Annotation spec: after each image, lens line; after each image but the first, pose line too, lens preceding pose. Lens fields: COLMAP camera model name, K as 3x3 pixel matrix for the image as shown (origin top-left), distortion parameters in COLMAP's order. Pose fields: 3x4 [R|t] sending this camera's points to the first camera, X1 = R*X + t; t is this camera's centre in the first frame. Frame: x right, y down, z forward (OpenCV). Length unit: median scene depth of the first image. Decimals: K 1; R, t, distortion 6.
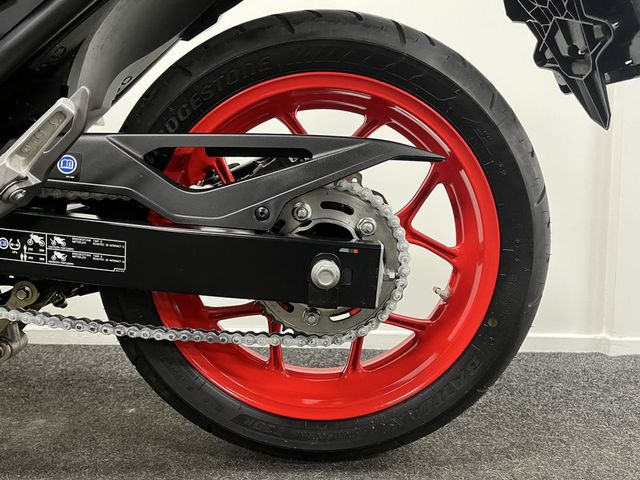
lens RADIAL K [[496.3, 0, 320.0], [0, 496.3, 240.0], [0, 0, 1]] dist [0.002103, 0.000021]
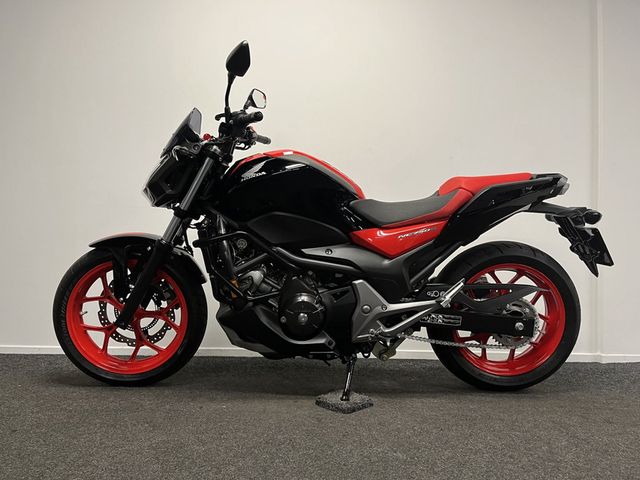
lens RADIAL K [[475.8, 0, 320.0], [0, 475.8, 240.0], [0, 0, 1]] dist [0.009559, 0.001928]
pose [[0.999966, 0.003230, 0.007538, -1.157303], [-0.002536, 0.995906, -0.090357, -0.187153], [-0.007799, 0.090335, 0.995881, -1.940423]]
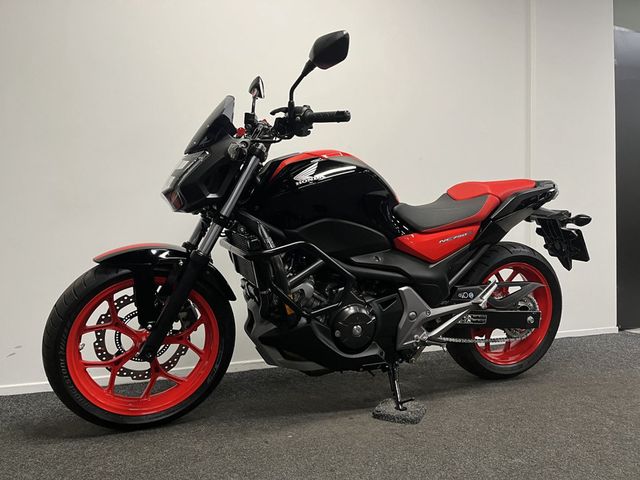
lens RADIAL K [[477.3, 0, 320.0], [0, 477.3, 240.0], [0, 0, 1]] dist [0.000316, -0.001279]
pose [[0.937237, -0.020672, 0.348080, -2.280301], [0.041159, 0.997821, -0.051566, -0.347172], [-0.346256, 0.062657, 0.936045, -1.578838]]
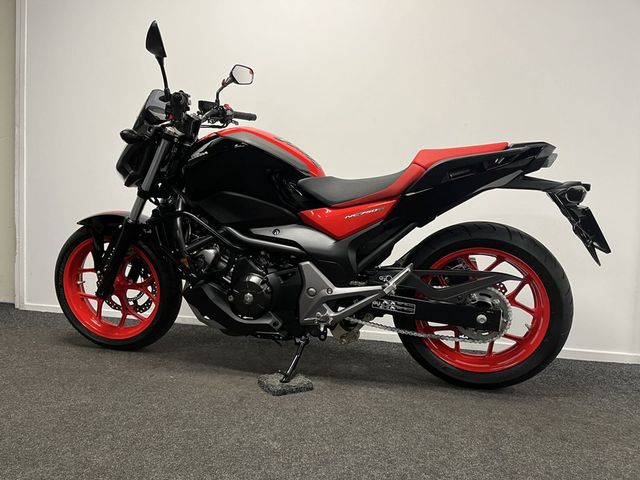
lens RADIAL K [[475.8, 0, 320.0], [0, 475.8, 240.0], [0, 0, 1]] dist [0.009559, 0.001928]
pose [[0.965454, 0.021605, -0.259676, -0.163081], [-0.027623, 0.999427, -0.019549, -0.274739], [0.259104, 0.026047, 0.965498, -1.731942]]
